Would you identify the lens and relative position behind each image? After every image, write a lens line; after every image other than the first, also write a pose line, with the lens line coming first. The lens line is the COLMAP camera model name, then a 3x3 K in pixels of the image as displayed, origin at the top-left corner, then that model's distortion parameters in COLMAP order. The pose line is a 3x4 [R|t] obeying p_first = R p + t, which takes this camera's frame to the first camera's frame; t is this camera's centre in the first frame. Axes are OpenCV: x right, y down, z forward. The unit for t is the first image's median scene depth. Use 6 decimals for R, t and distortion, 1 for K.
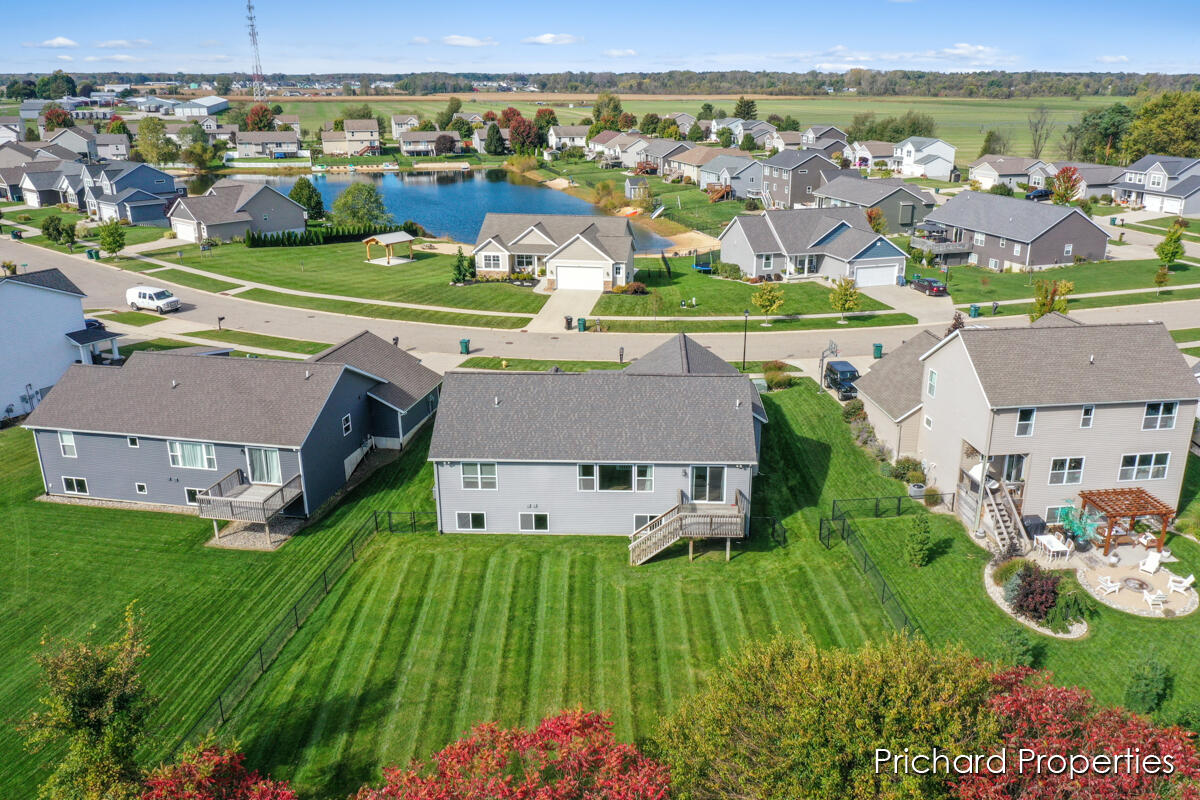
lens RADIAL K [[948.8, 0, 621.7], [0, 948.8, 383.0], [0, 0, 1]] dist [-0.009603, -0.000757]
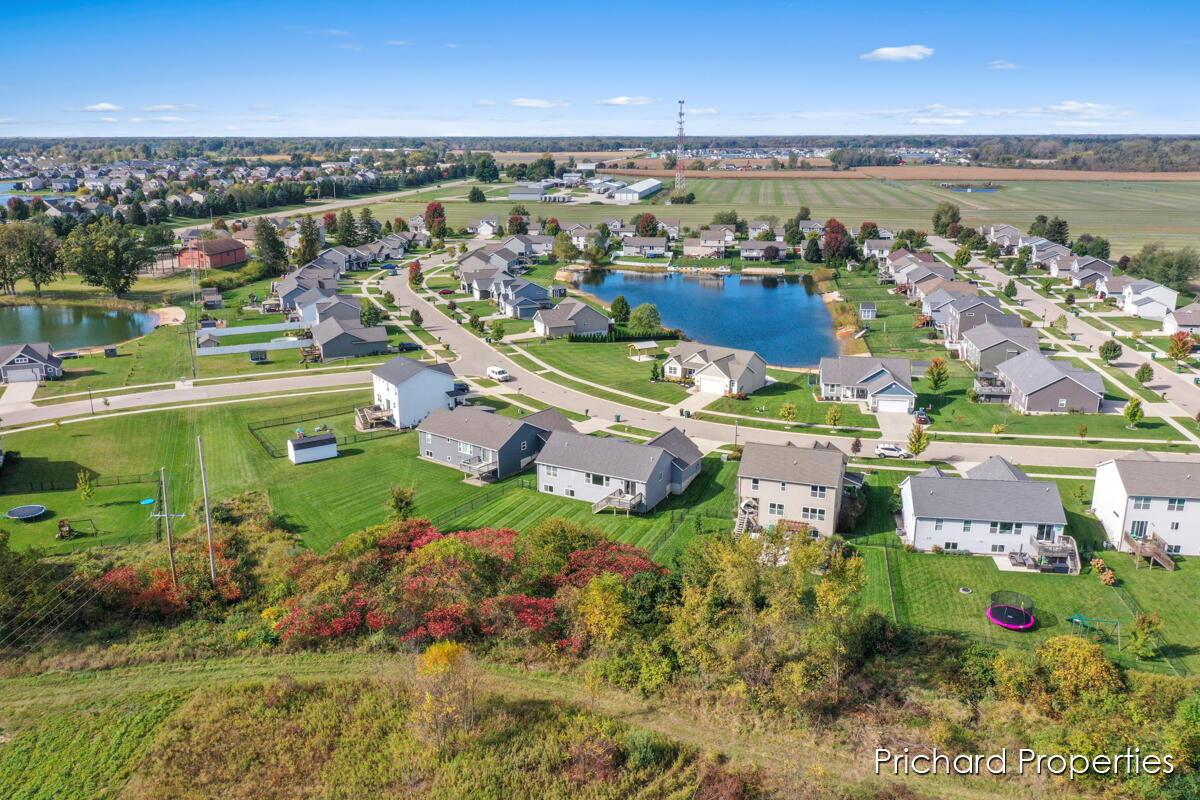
lens RADIAL K [[938.5, 0, 602.7], [0, 938.5, 399.4], [0, 0, 1]] dist [-0.001487, -0.005271]
pose [[0.889537, 0.119558, -0.440942, 0.510336], [-0.135611, 0.990750, -0.004942, -0.048856], [0.436272, 0.064193, 0.897522, -0.593562]]
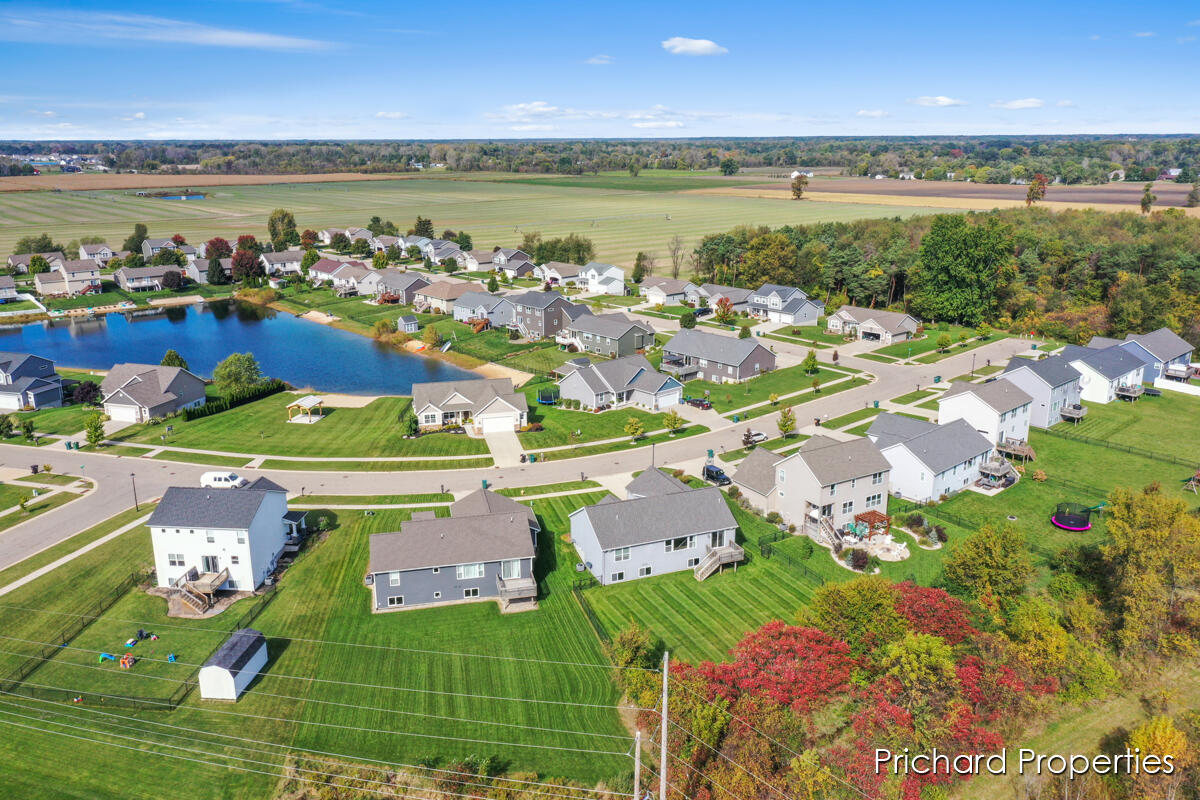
lens RADIAL K [[938.5, 0, 602.7], [0, 938.5, 399.4], [0, 0, 1]] dist [-0.001487, -0.005271]
pose [[0.912876, -0.111803, 0.392628, -0.454327], [0.127567, 0.991728, -0.014197, -0.102252], [-0.387793, 0.063047, 0.919588, -0.428788]]
